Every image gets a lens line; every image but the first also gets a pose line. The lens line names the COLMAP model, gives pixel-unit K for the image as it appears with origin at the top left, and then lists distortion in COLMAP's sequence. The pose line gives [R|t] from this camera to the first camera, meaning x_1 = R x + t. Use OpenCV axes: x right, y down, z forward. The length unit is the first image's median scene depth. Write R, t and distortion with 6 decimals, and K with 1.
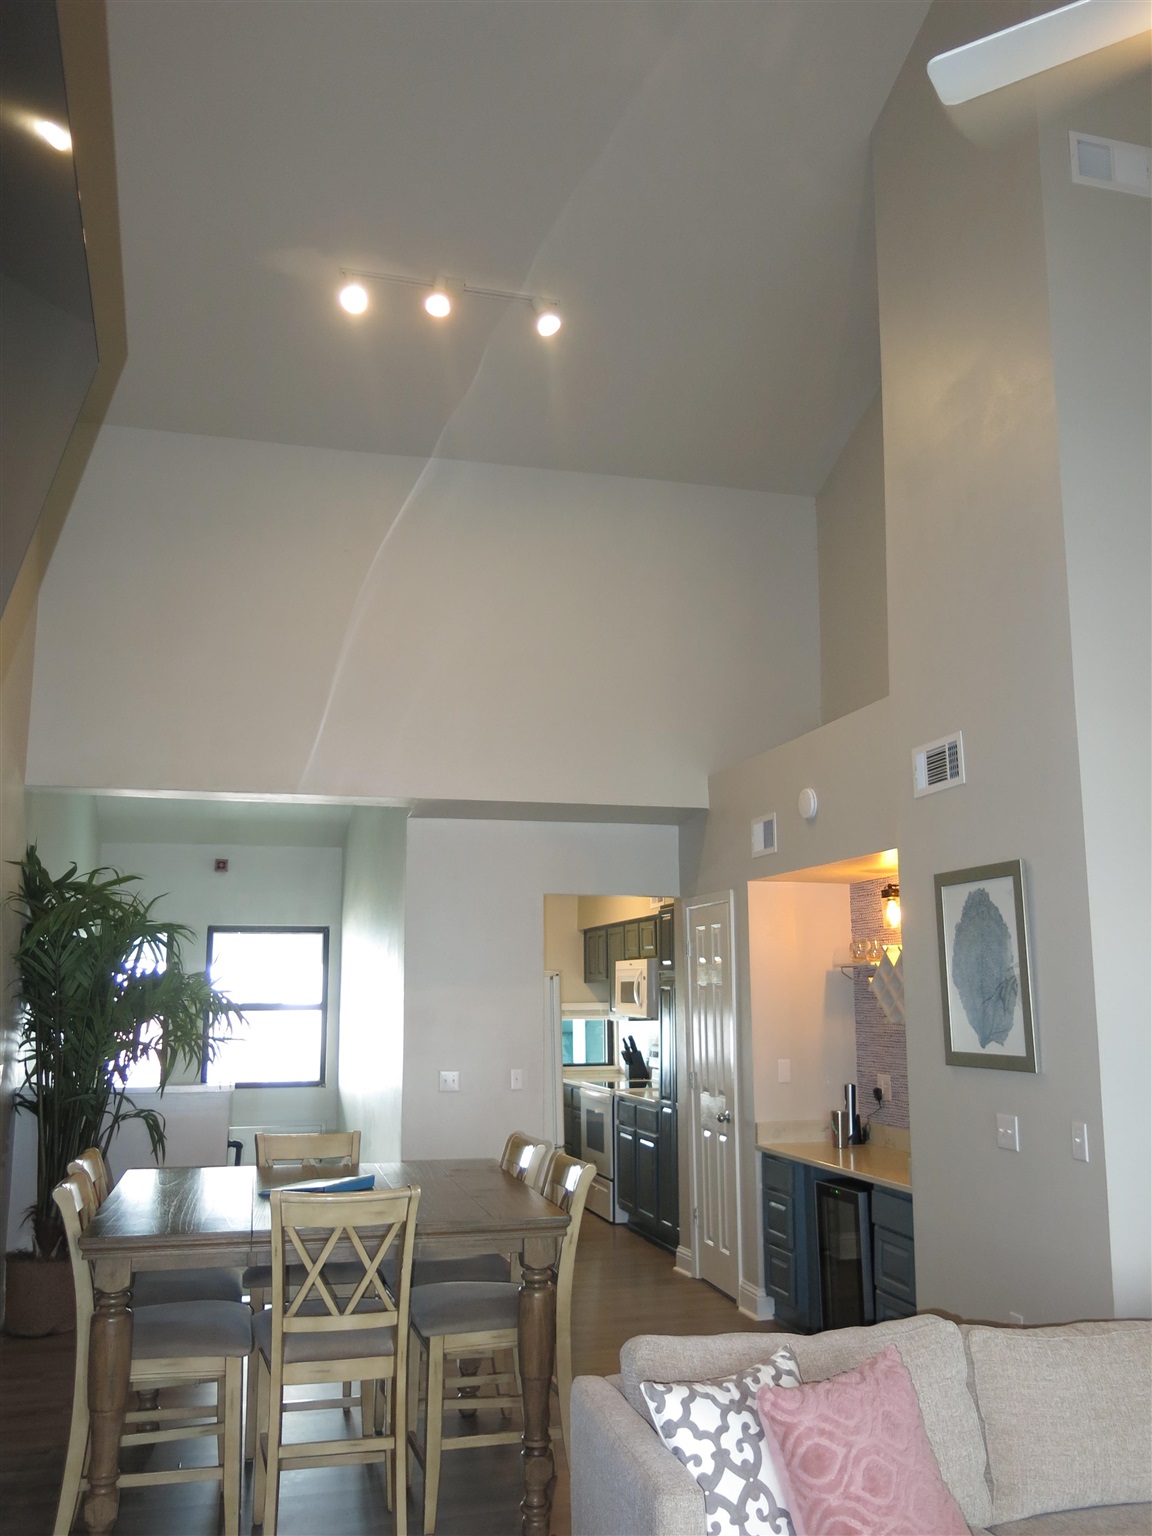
lens RADIAL K [[1278.4, 0, 576.0], [0, 1278.4, 768.0], [0, 0, 1]] dist [-0.026045, 0.011734]
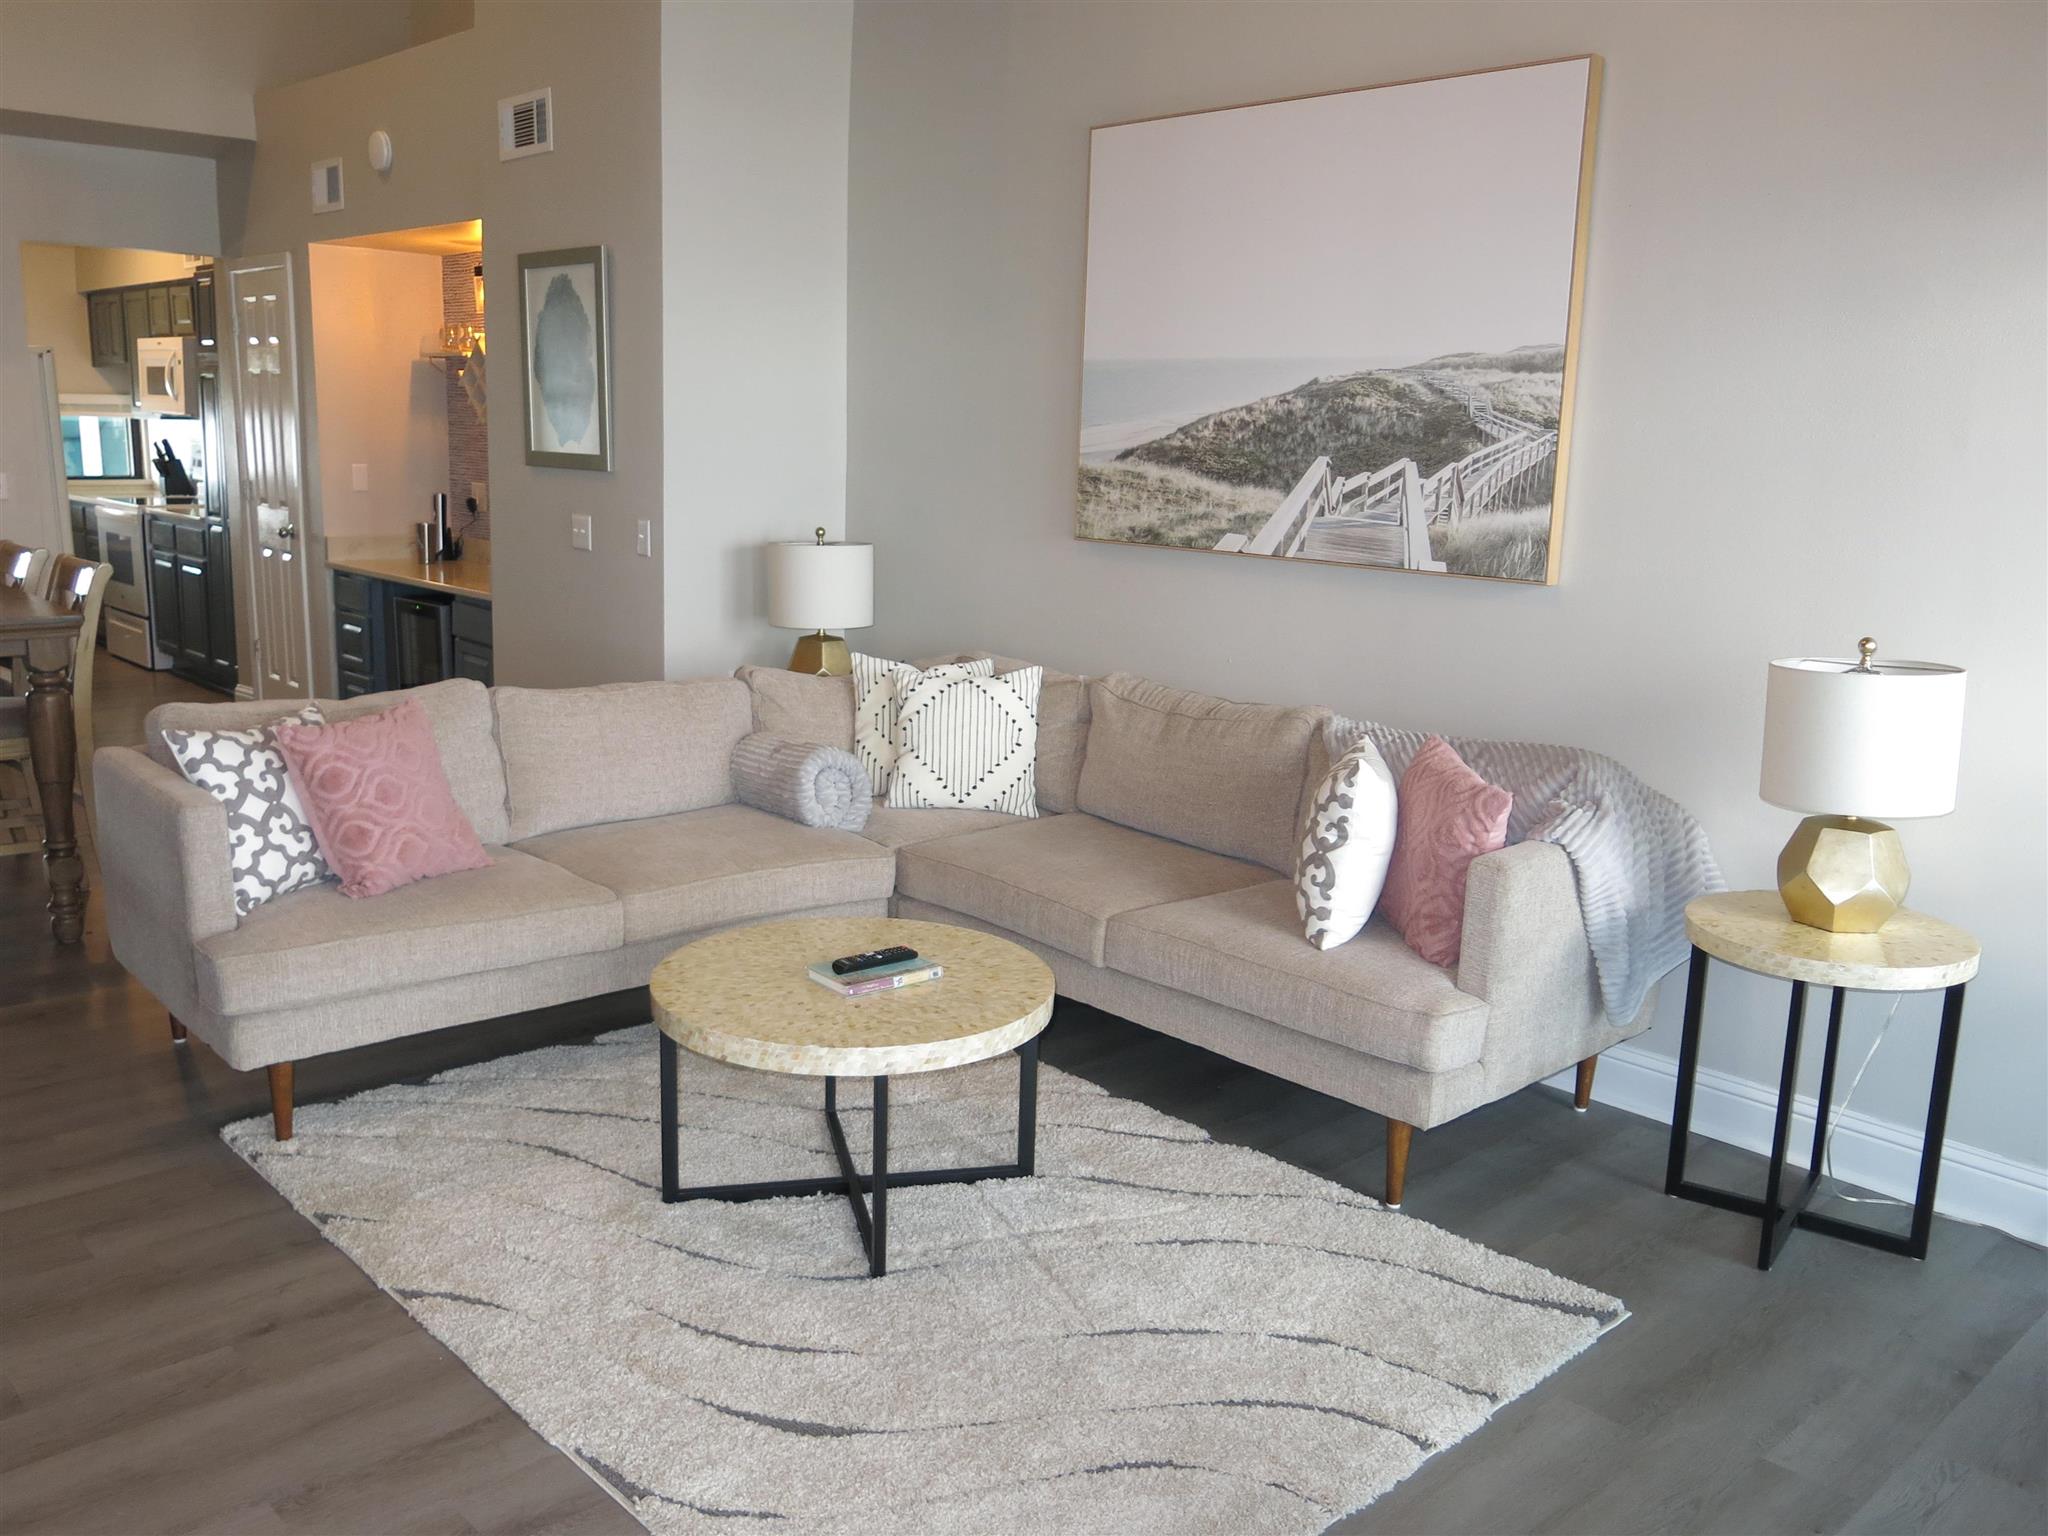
lens RADIAL K [[1702.9, 0, 1023.7], [0, 1702.9, 776.5], [0, 0, 1]] dist [-0.017401, -0.012456]
pose [[0.878893, -0.067619, 0.472202, 0.004435], [-0.116934, 0.929159, 0.350701, -0.025710], [-0.462464, -0.363445, 0.808724, -0.190908]]
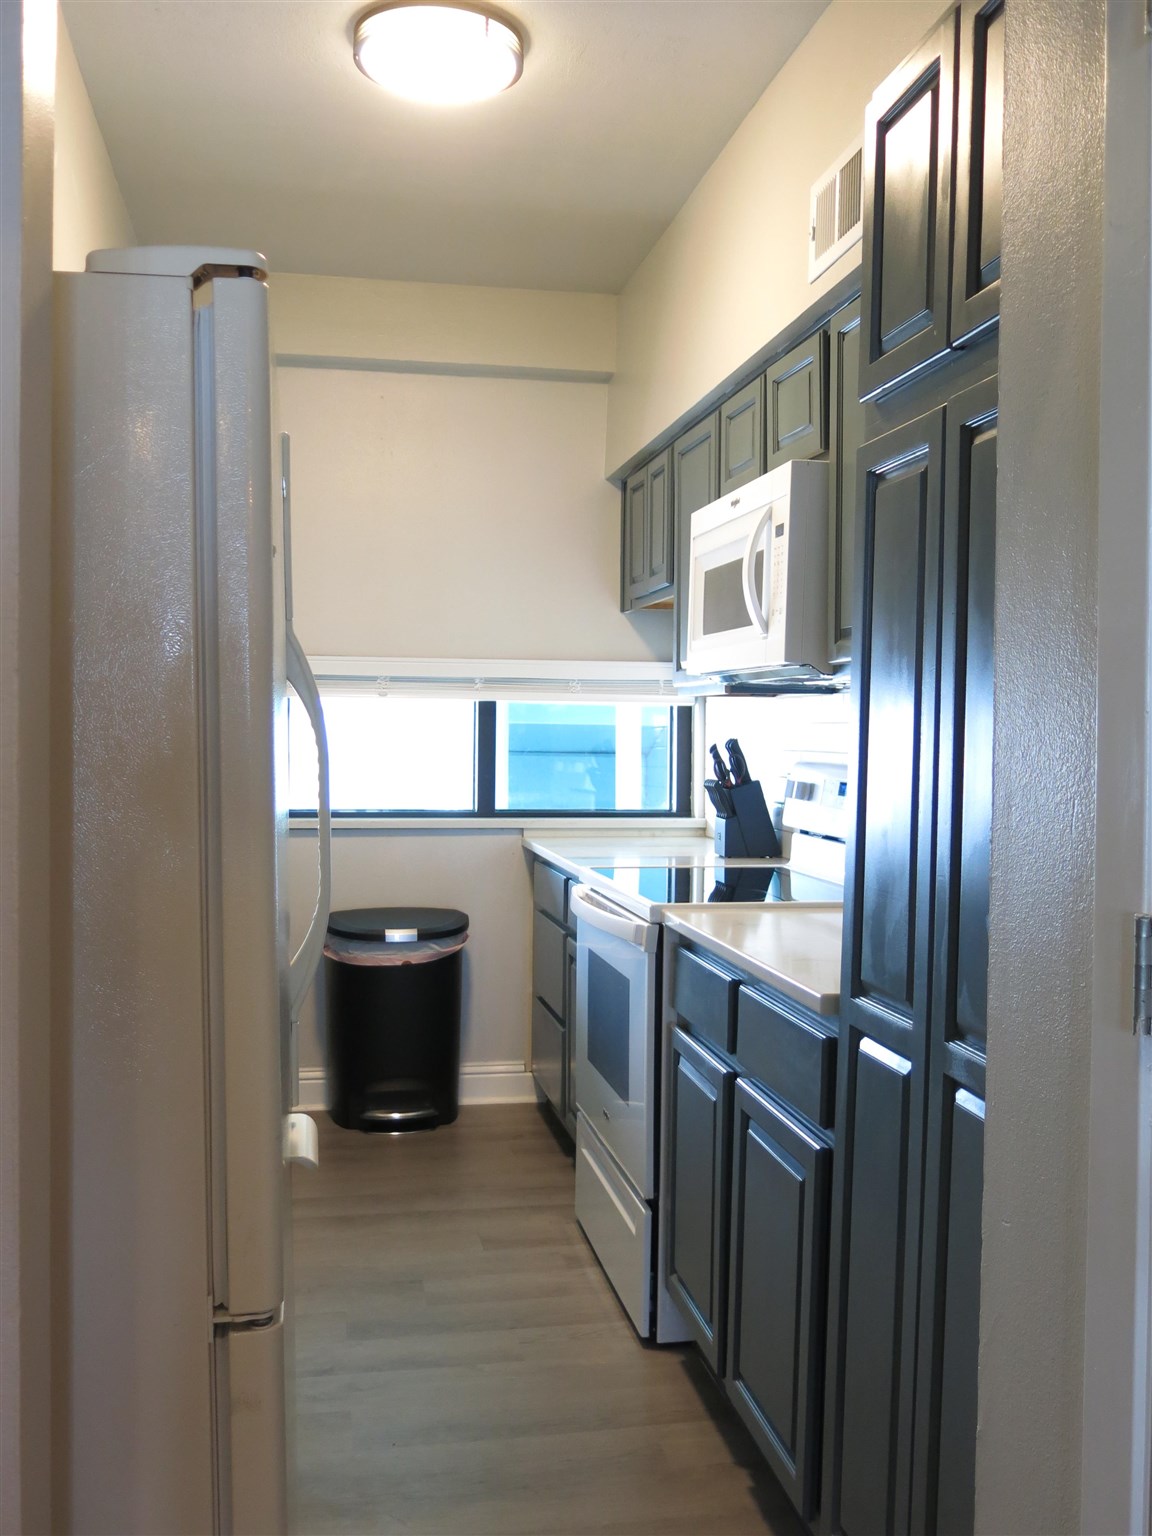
lens RADIAL K [[1416.7, 0, 576.0], [0, 1416.7, 768.0], [0, 0, 1]] dist [-0.001867, -0.000413]
pose [[0.996725, 0.018527, -0.078719, 0.047477], [-0.002484, 0.979959, 0.199185, 0.216123], [0.080832, -0.198337, 0.976795, 0.945433]]
